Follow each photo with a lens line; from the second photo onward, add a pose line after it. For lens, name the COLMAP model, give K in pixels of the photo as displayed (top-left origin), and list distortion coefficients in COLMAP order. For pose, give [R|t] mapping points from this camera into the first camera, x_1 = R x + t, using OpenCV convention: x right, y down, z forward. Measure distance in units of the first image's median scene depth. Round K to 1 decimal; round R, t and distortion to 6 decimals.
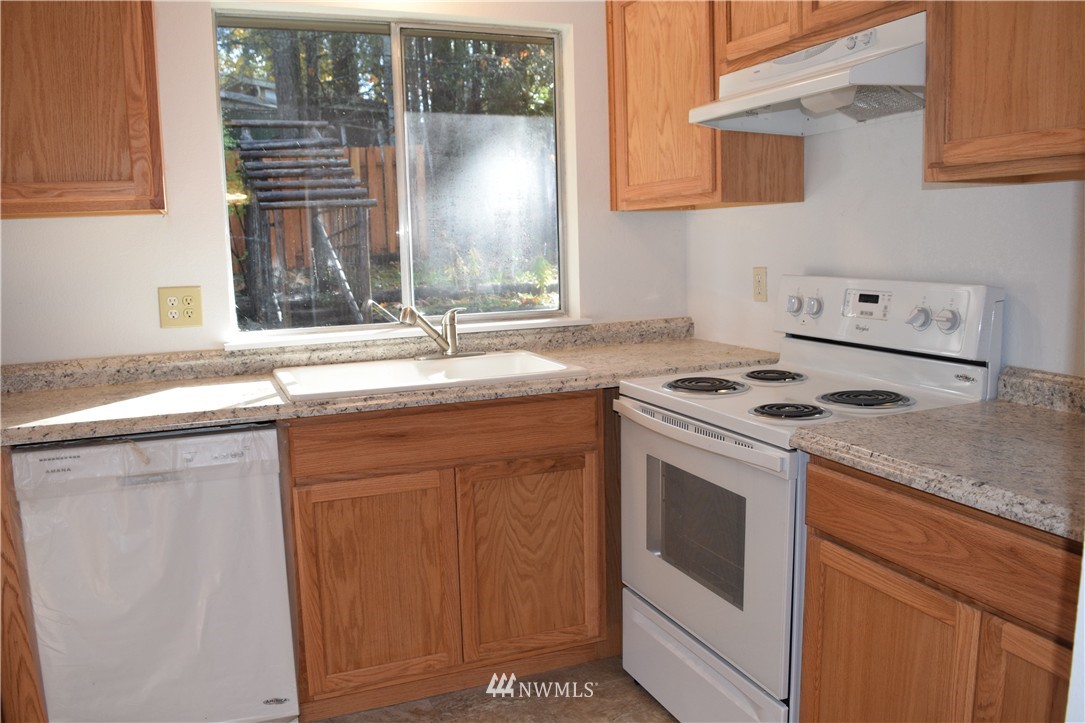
lens RADIAL K [[863.6, 0, 542.7], [0, 863.6, 360.7], [0, 0, 1]] dist [-0.058138, 0.002112]
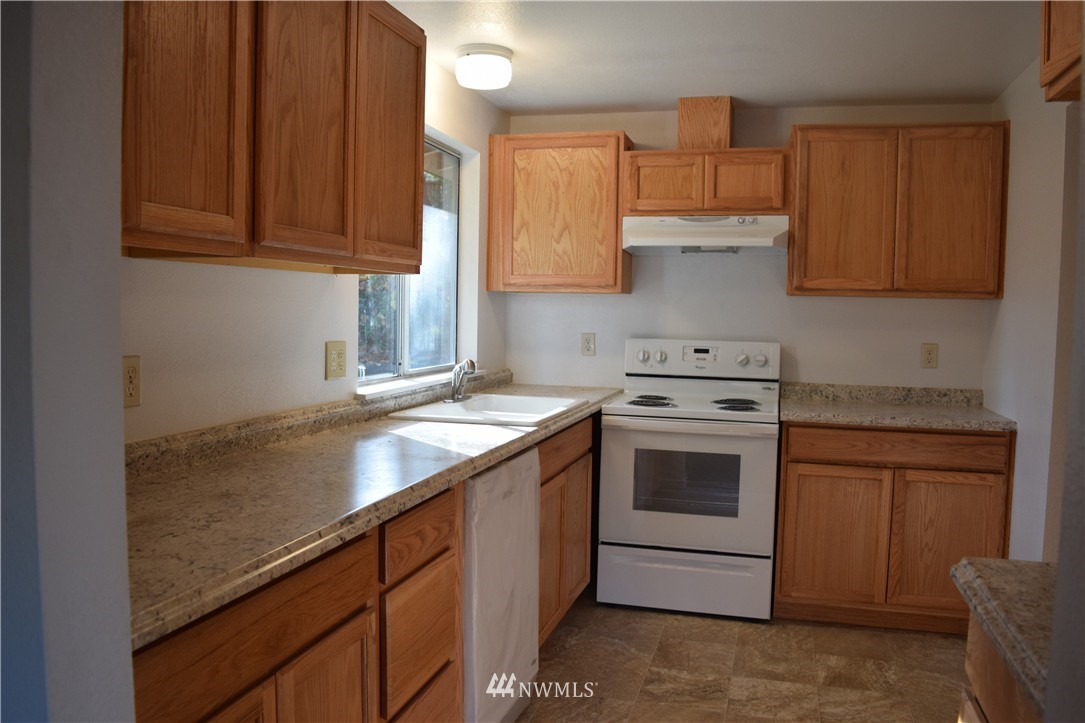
lens RADIAL K [[863.6, 0, 548.1], [0, 863.6, 363.0], [0, 0, 1]] dist [-0.058138, 0.002112]
pose [[0.593061, -0.009032, 0.805107, -1.203058], [0.074771, 0.996234, -0.043902, 0.008472], [-0.801678, 0.086235, 0.591503, 0.162997]]
